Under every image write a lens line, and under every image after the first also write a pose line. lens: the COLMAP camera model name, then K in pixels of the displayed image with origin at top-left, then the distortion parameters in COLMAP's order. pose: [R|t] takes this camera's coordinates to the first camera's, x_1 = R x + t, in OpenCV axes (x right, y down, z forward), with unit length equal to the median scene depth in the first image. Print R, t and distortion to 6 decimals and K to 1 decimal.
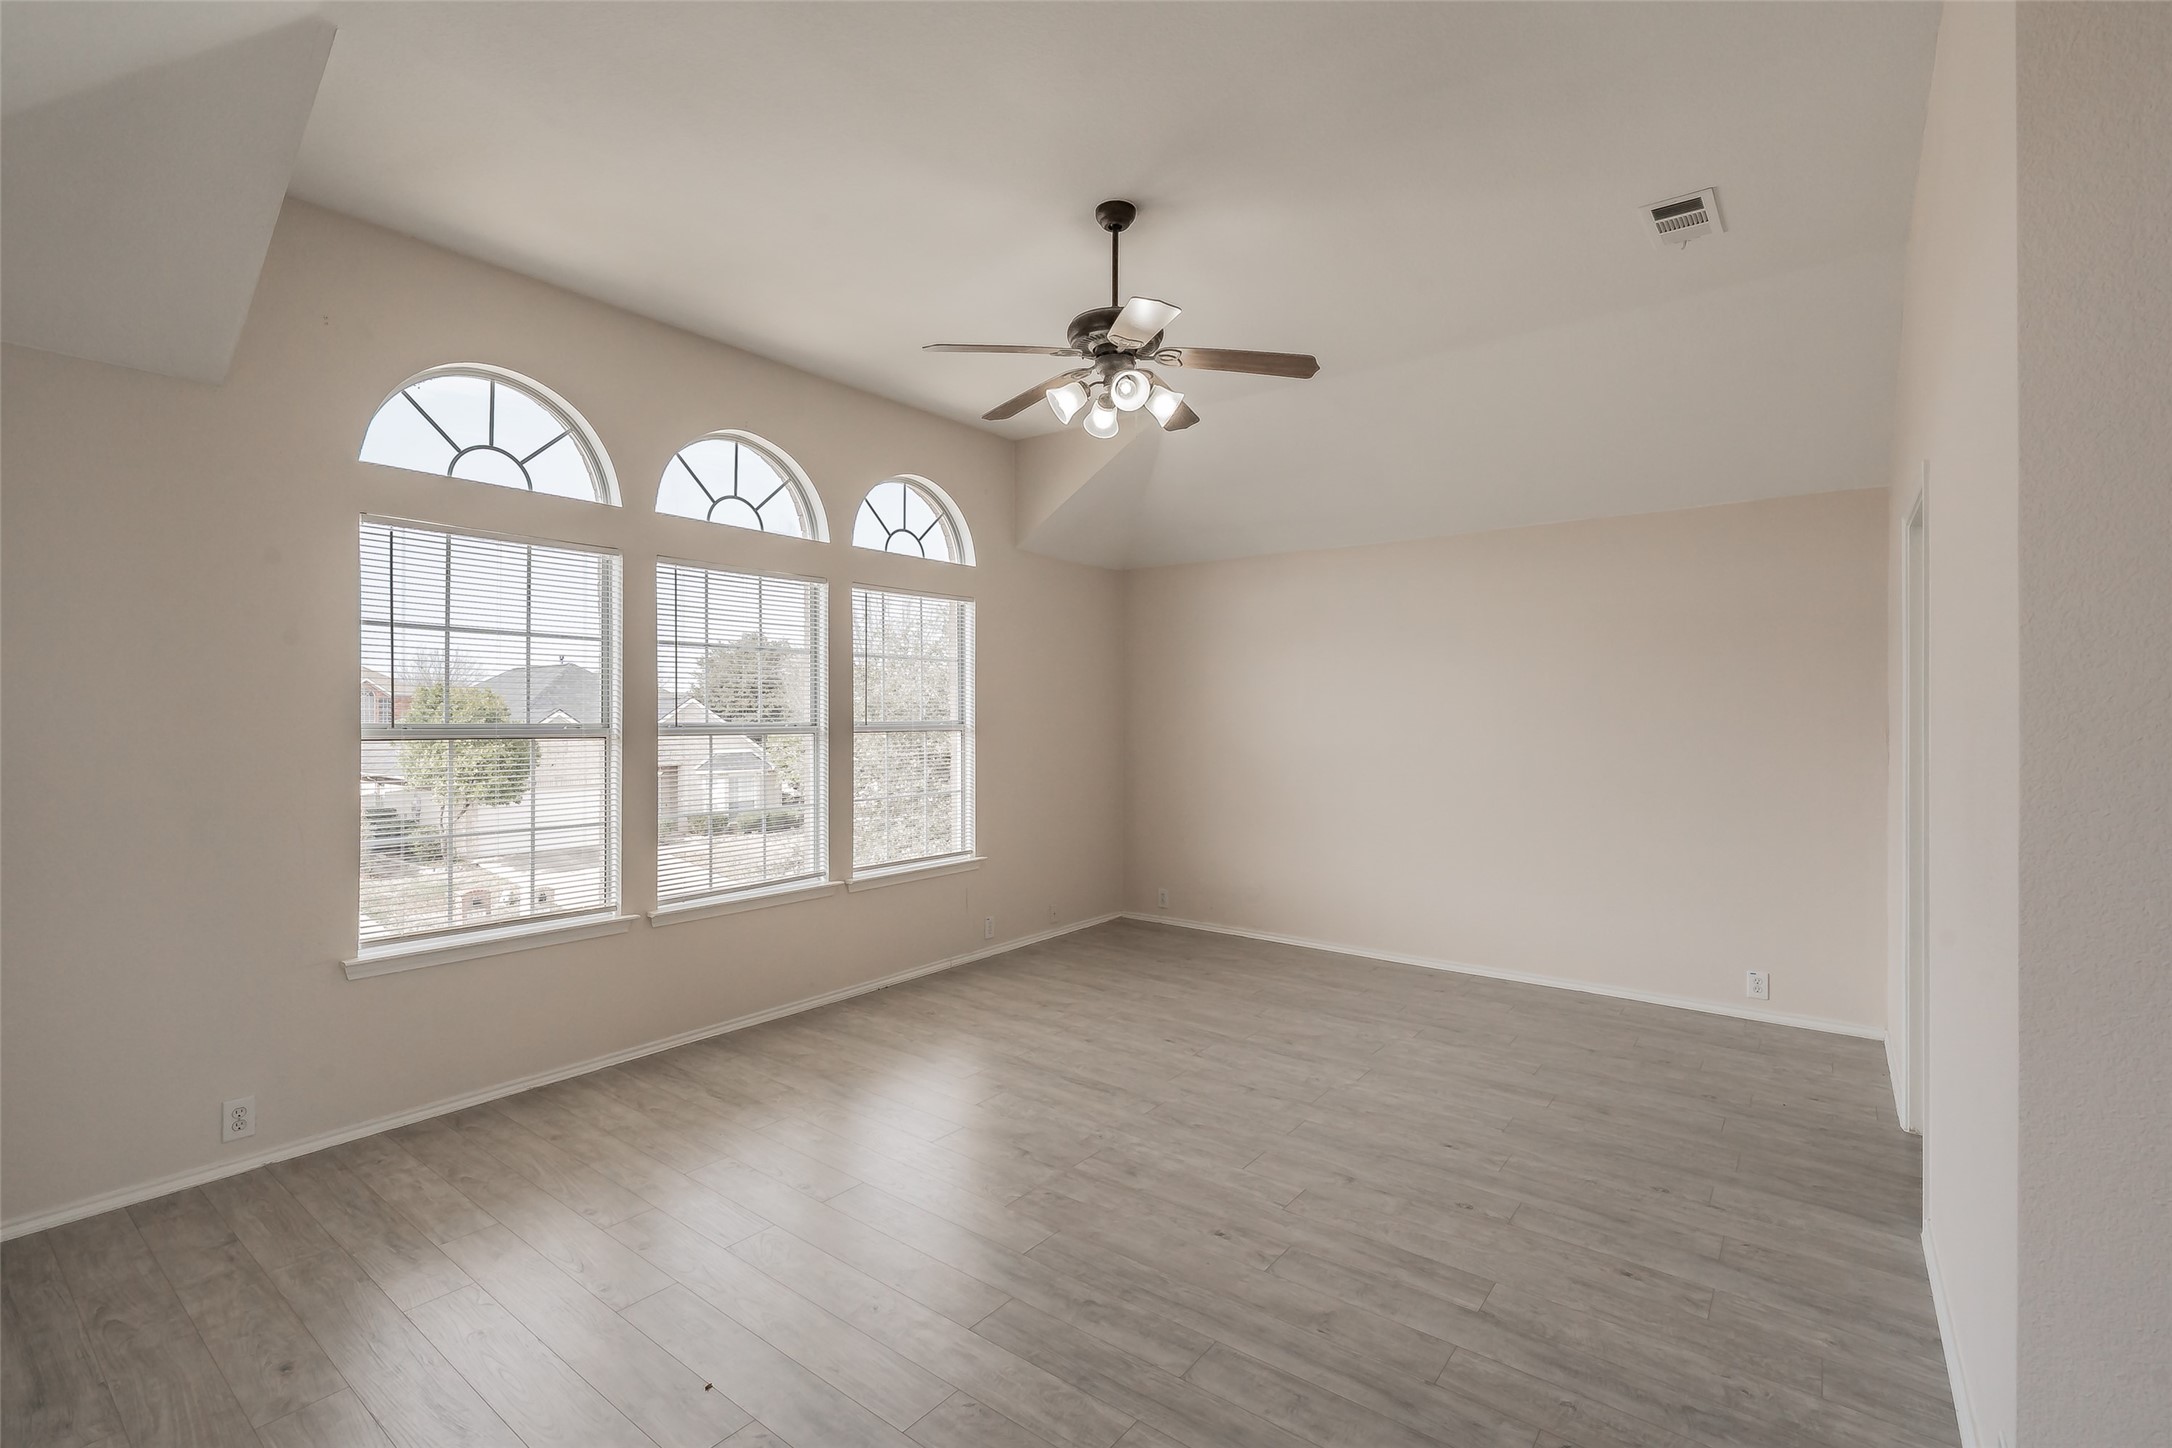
lens RADIAL K [[977.6, 0, 1041.0], [0, 977.6, 729.6], [0, 0, 1]] dist [0.005100, 0.000325]
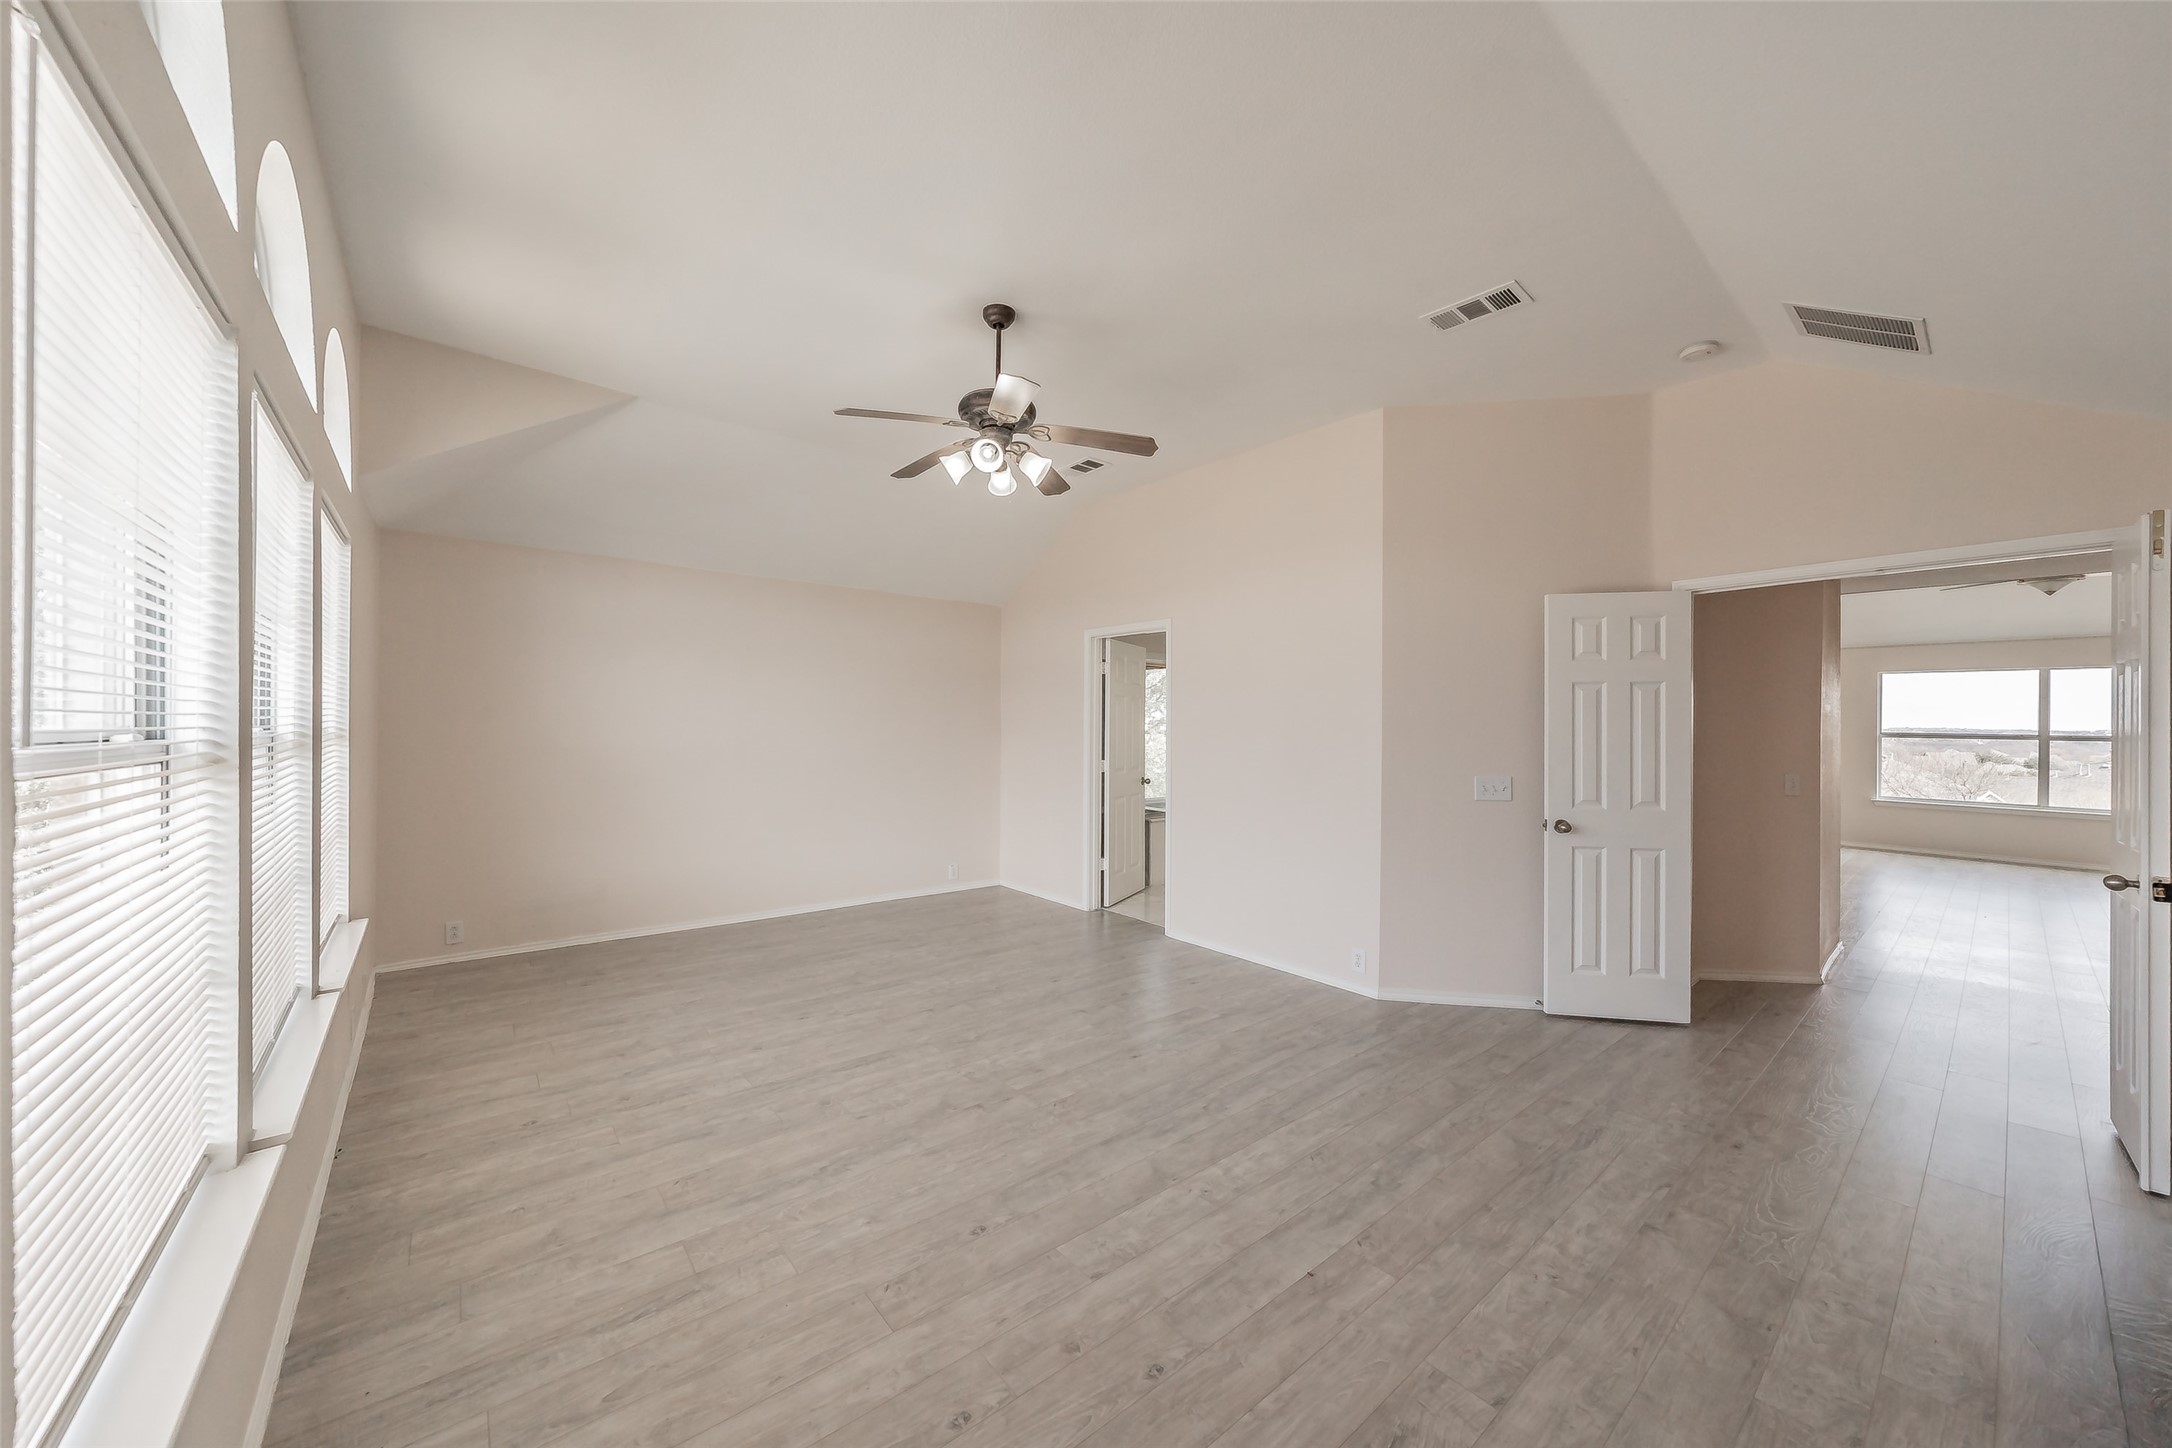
lens RADIAL K [[768.7, 0, 1077.0], [0, 768.7, 729.0], [0, 0, 1]] dist [0.004260, 0.000274]
pose [[0.208674, -0.005404, 0.977970, -0.741648], [0.002973, 0.999984, 0.004892, -0.009206], [-0.977981, 0.001887, 0.208686, 0.599405]]
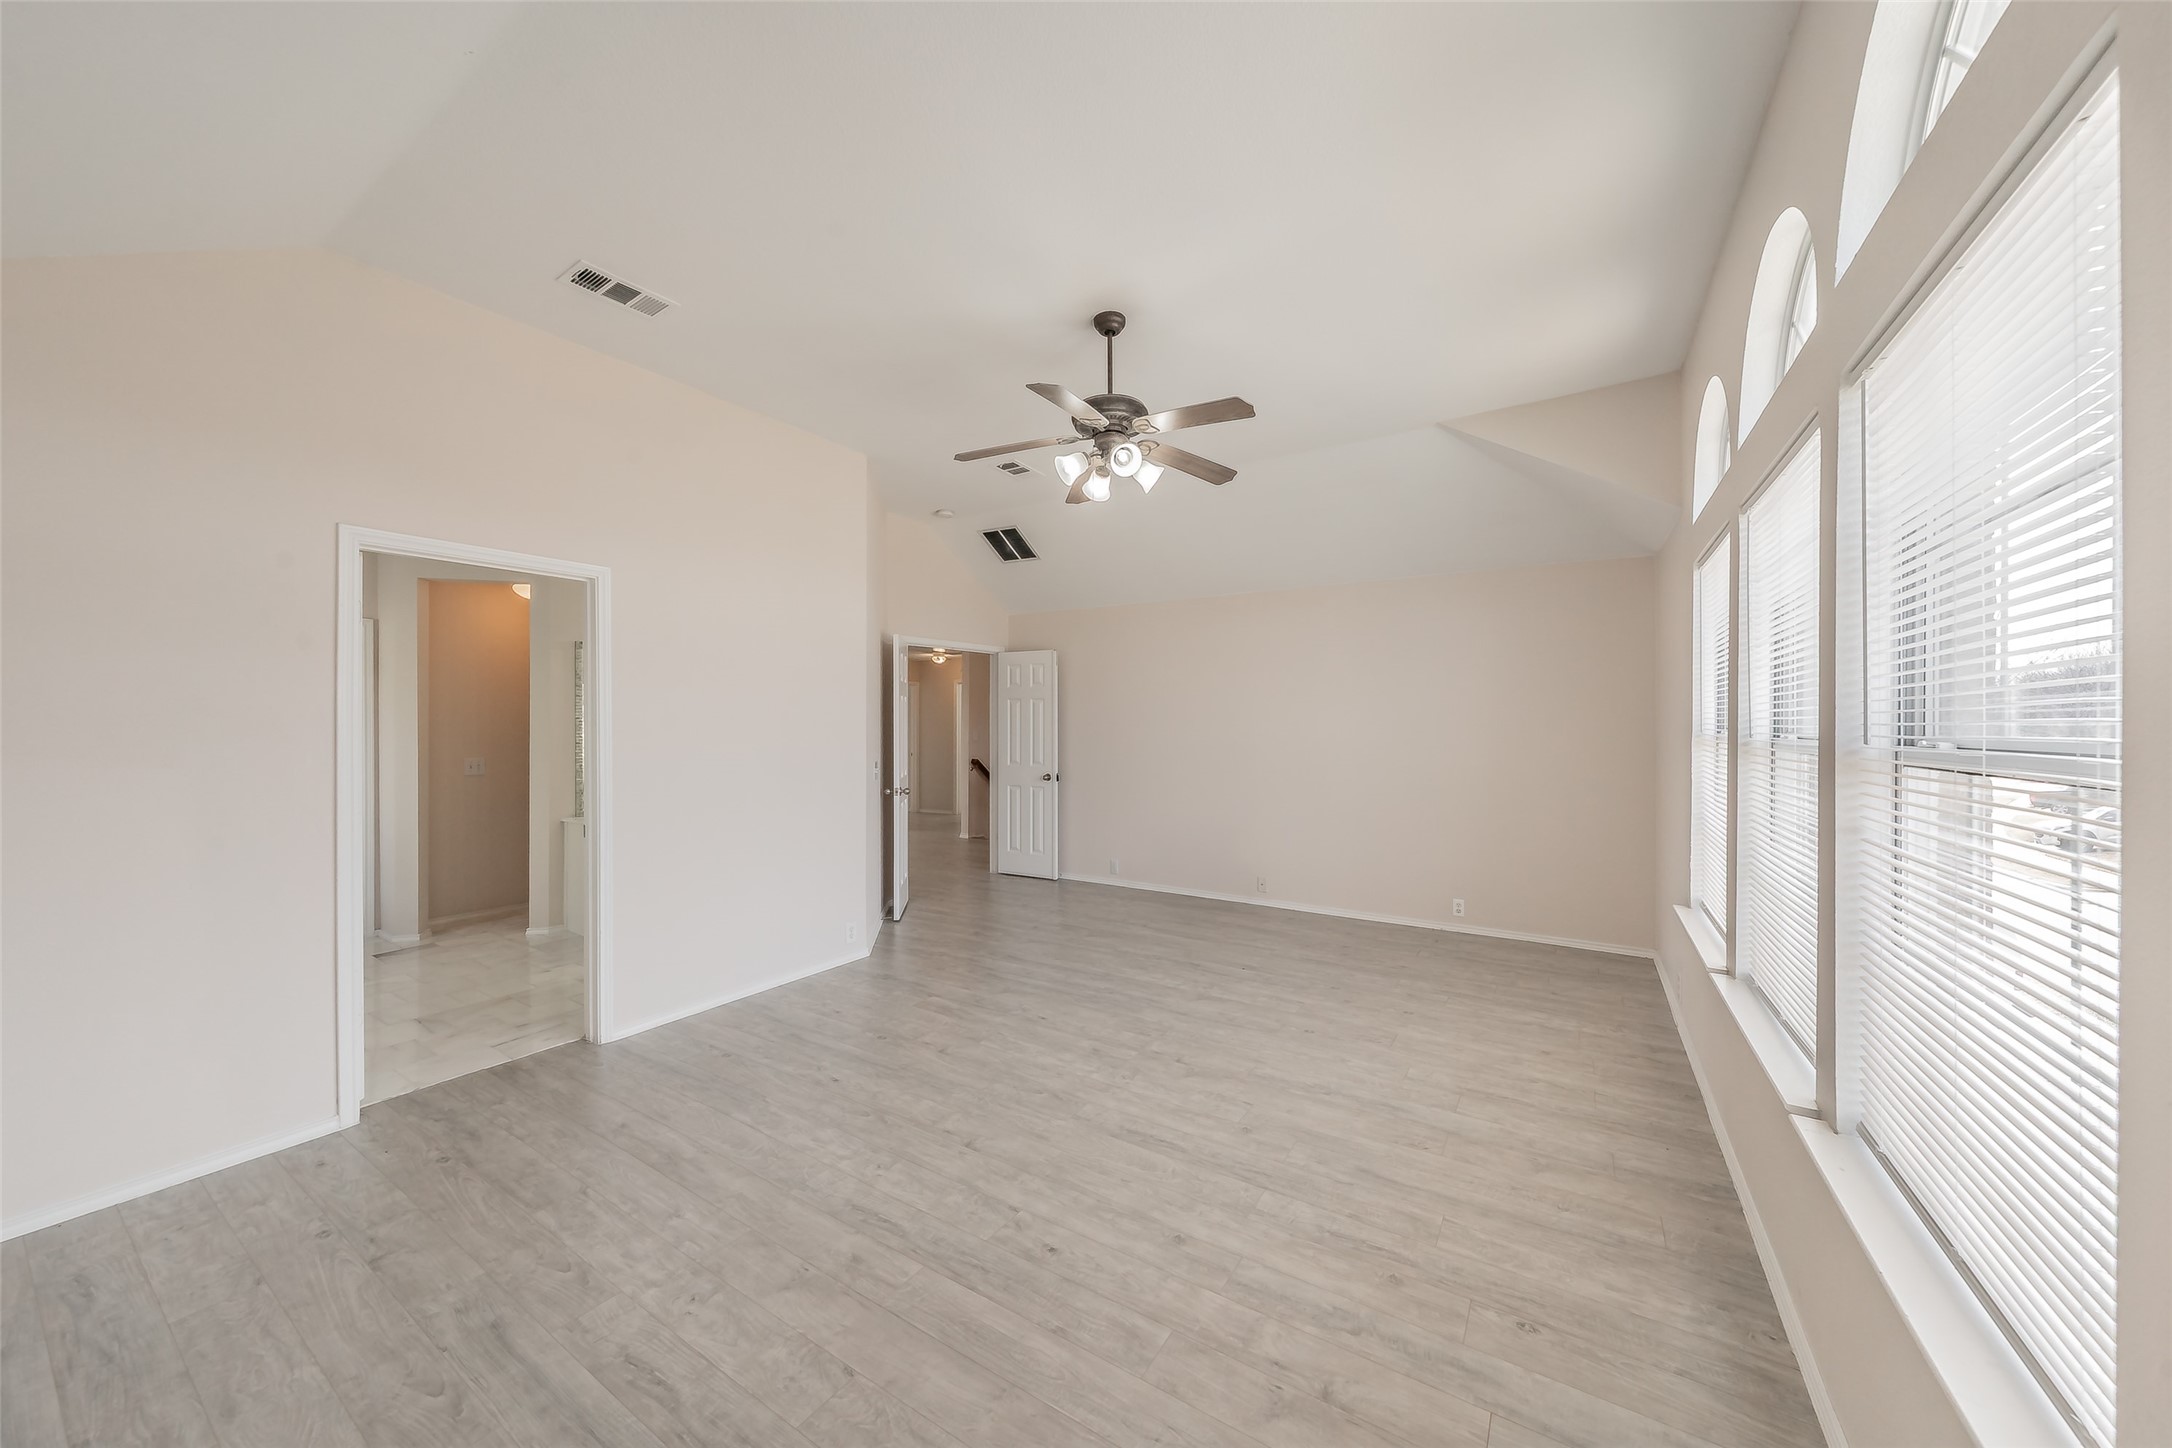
lens RADIAL K [[768.7, 0, 1075.3], [0, 768.7, 721.7], [0, 0, 1]] dist [0.004260, 0.000274]
pose [[-0.994962, 0.000424, -0.100248, 0.189358], [-0.000470, 0.999960, 0.008895, -0.020043], [0.100248, 0.008897, -0.994923, 1.705160]]
